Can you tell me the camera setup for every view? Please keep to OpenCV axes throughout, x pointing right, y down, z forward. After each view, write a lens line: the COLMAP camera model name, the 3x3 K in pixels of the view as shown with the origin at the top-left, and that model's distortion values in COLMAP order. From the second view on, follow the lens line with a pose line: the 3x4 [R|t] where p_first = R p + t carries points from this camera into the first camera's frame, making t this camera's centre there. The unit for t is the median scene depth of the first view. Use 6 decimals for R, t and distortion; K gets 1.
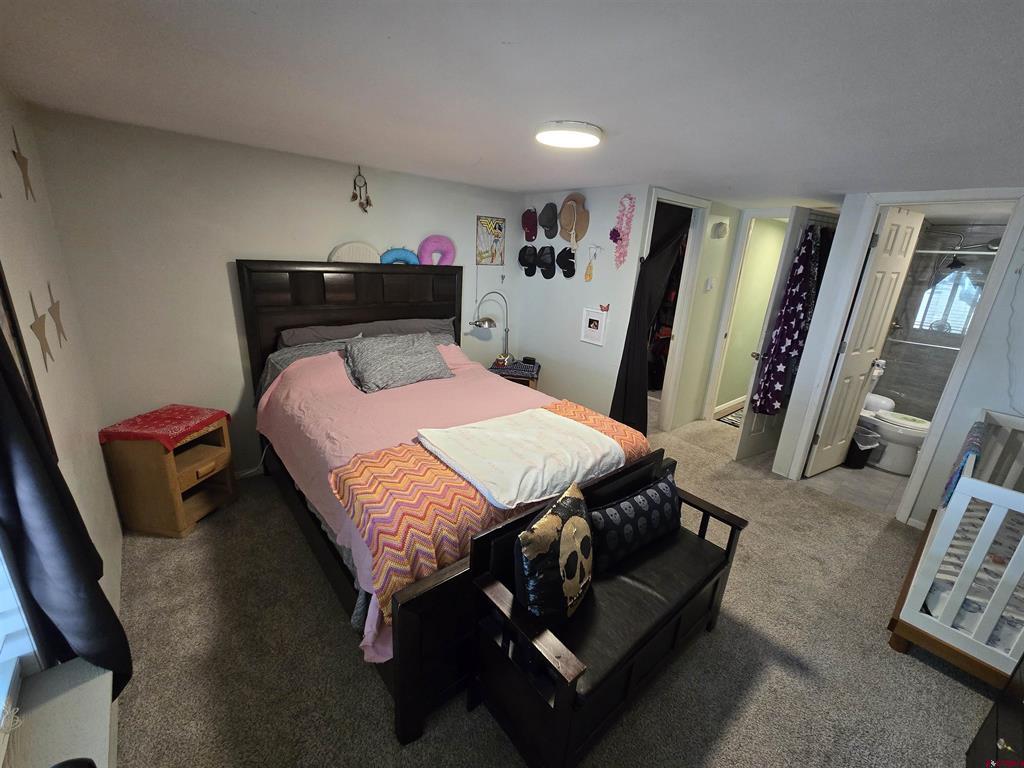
lens RADIAL K [[420.2, 0, 512.2], [0, 420.2, 378.9], [0, 0, 1]] dist [-0.000384, 0.000998]
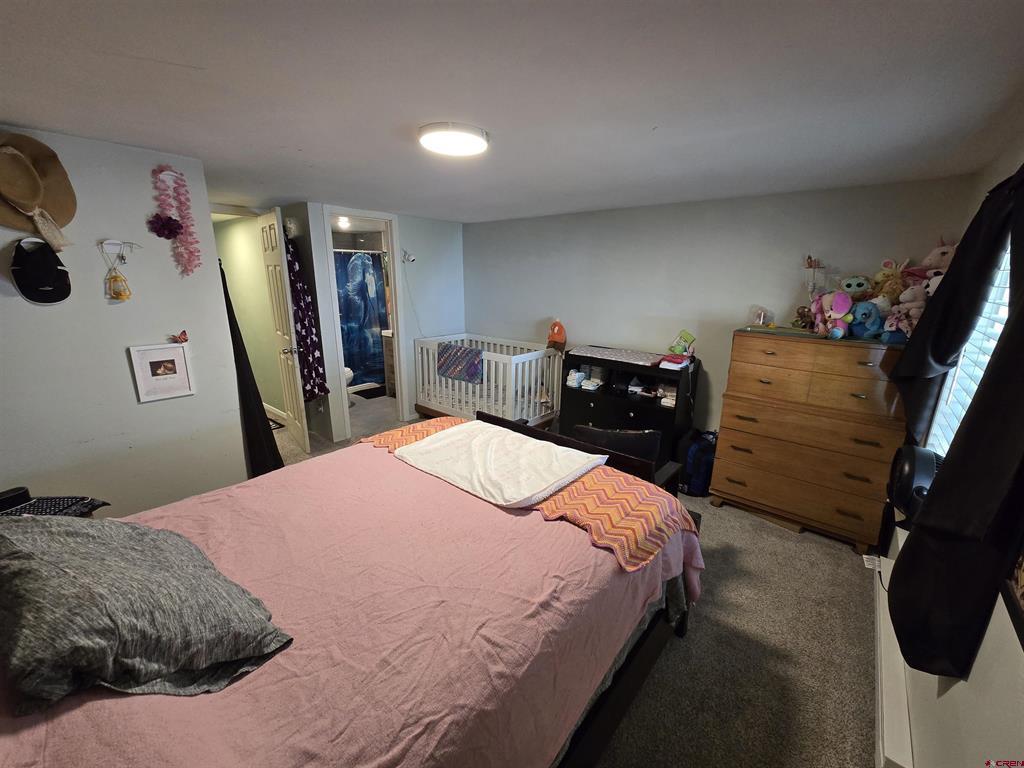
lens RADIAL K [[420.2, 0, 509.8], [0, 420.2, 385.9], [0, 0, 1]] dist [-0.000384, 0.000998]
pose [[-0.165879, -0.311334, 0.935711, -0.525334], [0.264509, 0.900040, 0.346356, -0.201964], [-0.950010, 0.304957, -0.066947, 0.606744]]
